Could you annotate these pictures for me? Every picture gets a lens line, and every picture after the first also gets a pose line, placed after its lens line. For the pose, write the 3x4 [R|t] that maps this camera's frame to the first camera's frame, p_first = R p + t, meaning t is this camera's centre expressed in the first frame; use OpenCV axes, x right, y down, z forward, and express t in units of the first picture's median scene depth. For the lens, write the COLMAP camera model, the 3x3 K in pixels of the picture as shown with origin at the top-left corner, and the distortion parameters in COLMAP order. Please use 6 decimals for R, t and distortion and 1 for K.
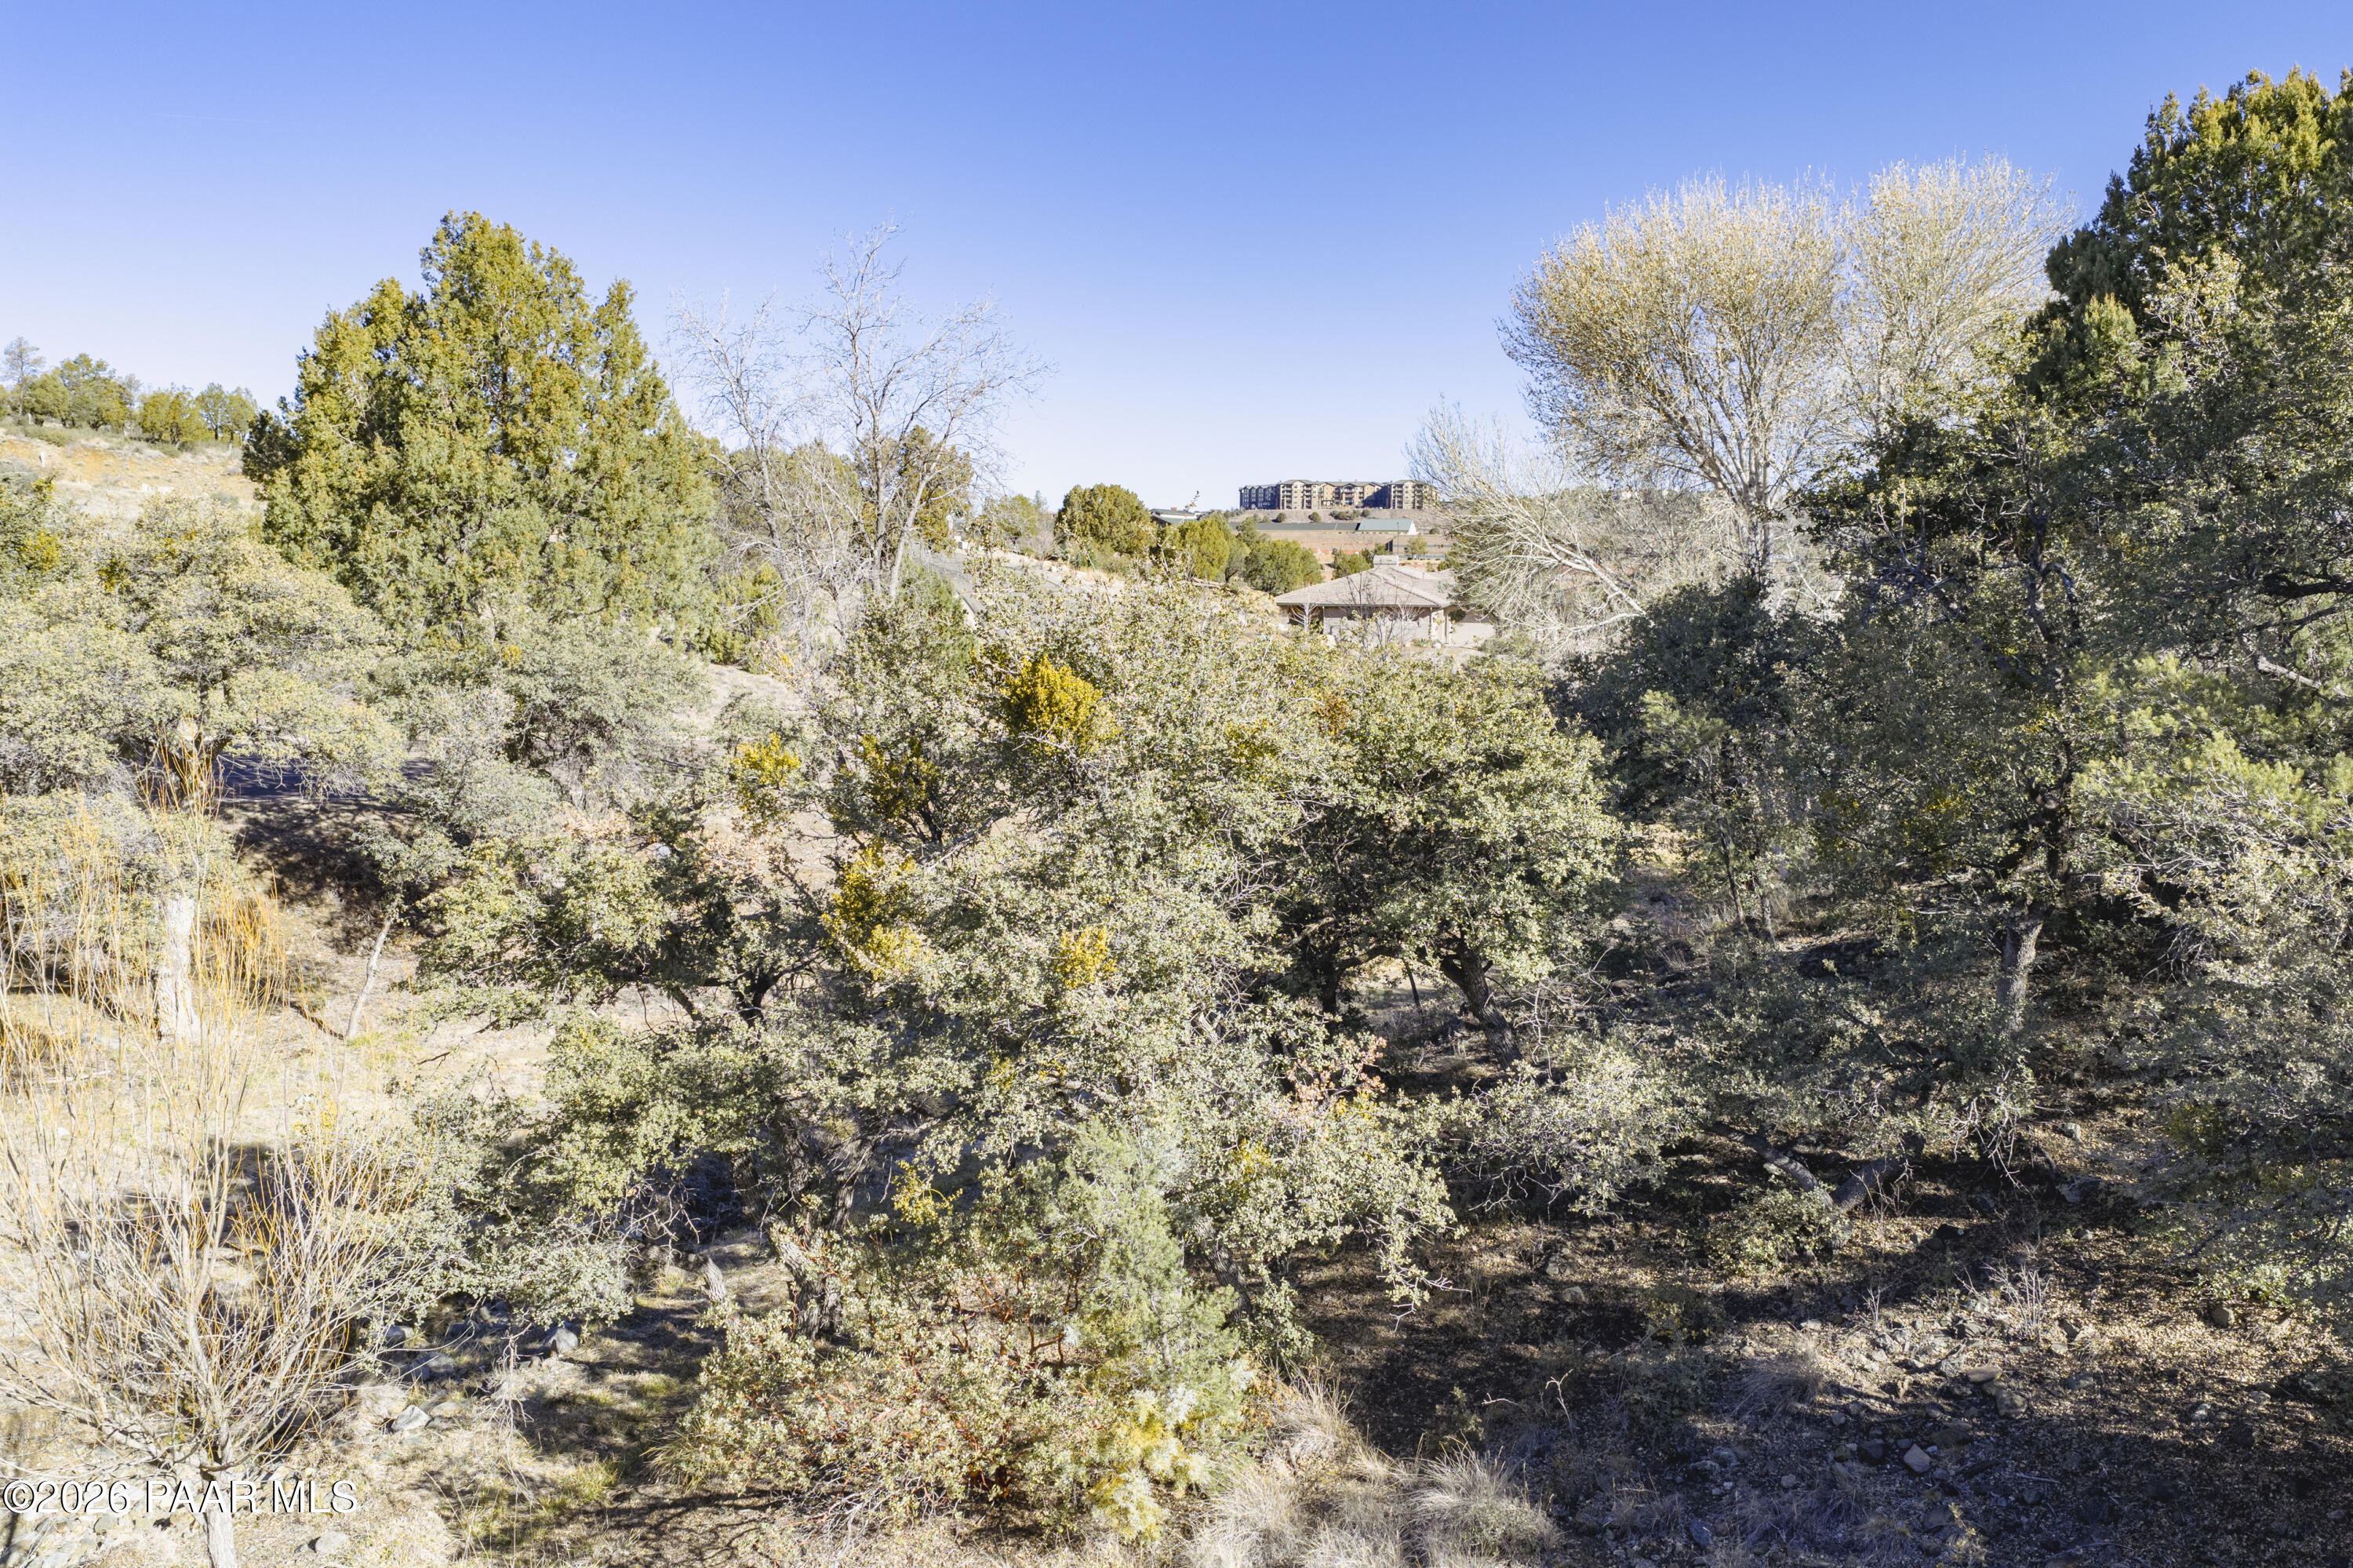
lens RADIAL K [[1924.2, 0, 1186.7], [0, 1924.2, 780.9], [0, 0, 1]] dist [0.004261, -0.013716]
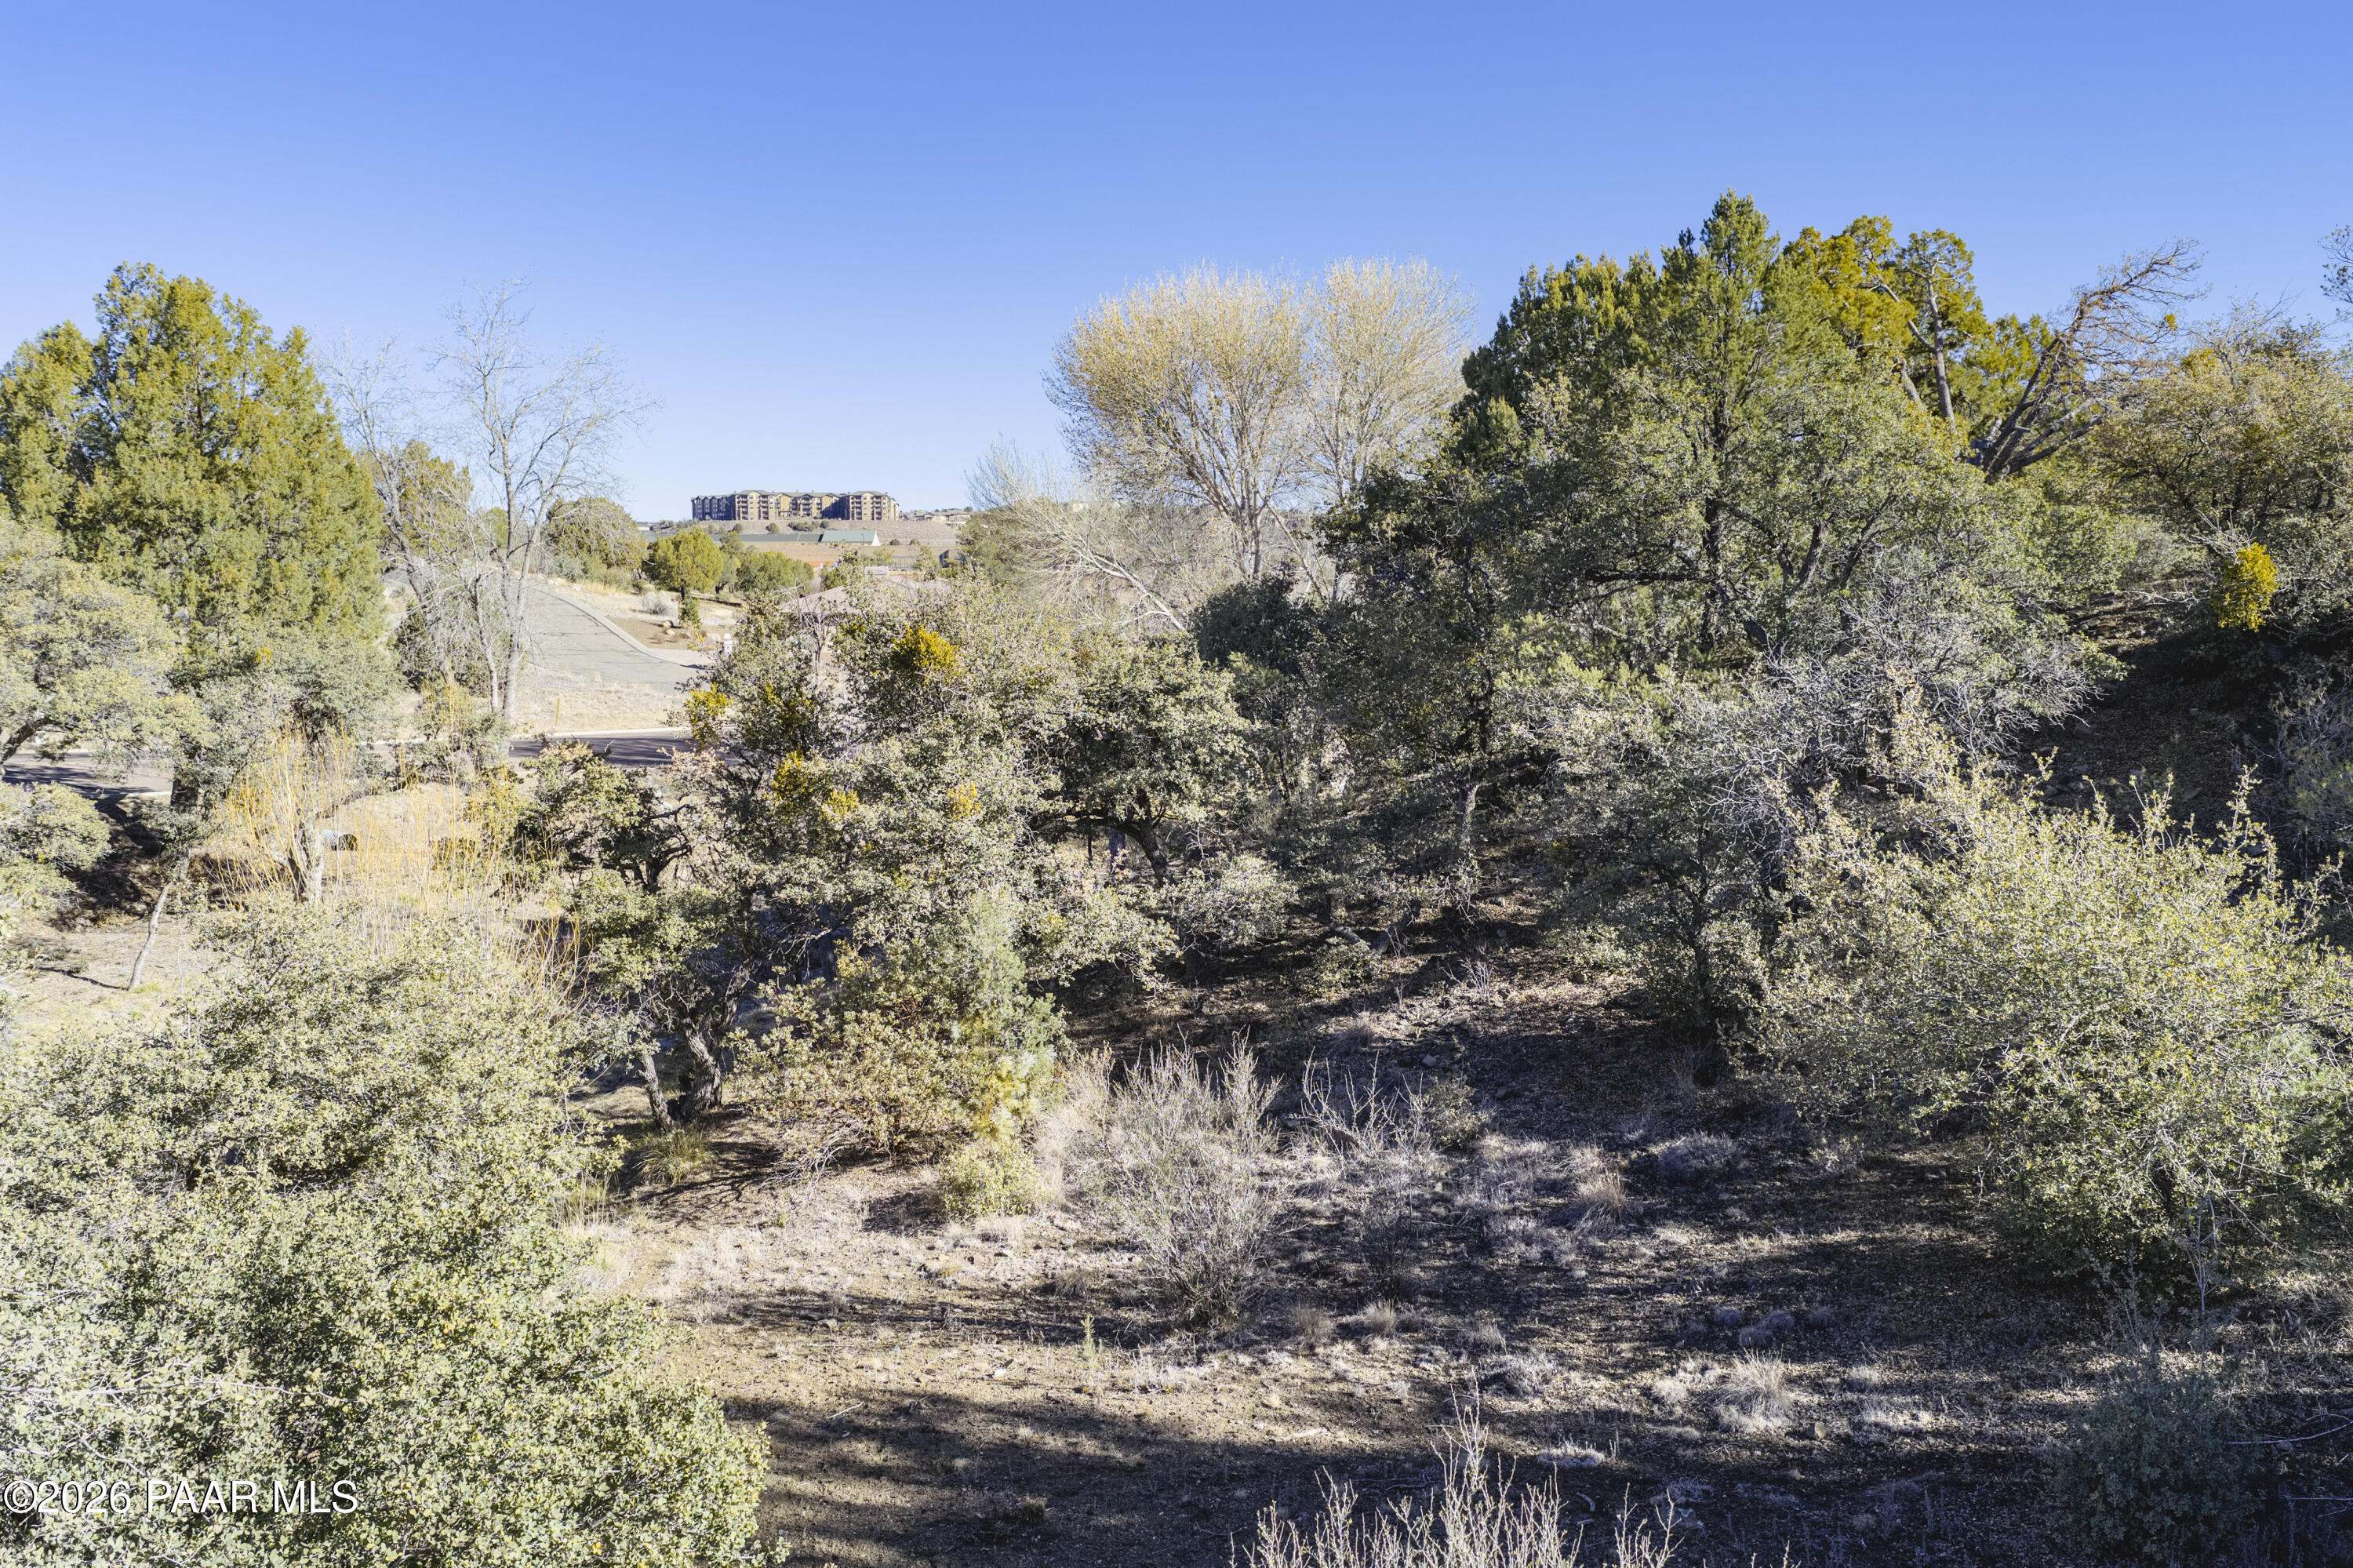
lens RADIAL K [[1924.2, 0, 1173.2], [0, 1924.2, 783.9], [0, 0, 1]] dist [0.004261, -0.013716]
pose [[0.962963, -0.038112, 0.266927, -0.232769], [0.039137, 0.999233, 0.001480, 0.057797], [-0.266778, 0.009021, 0.963716, -0.487555]]
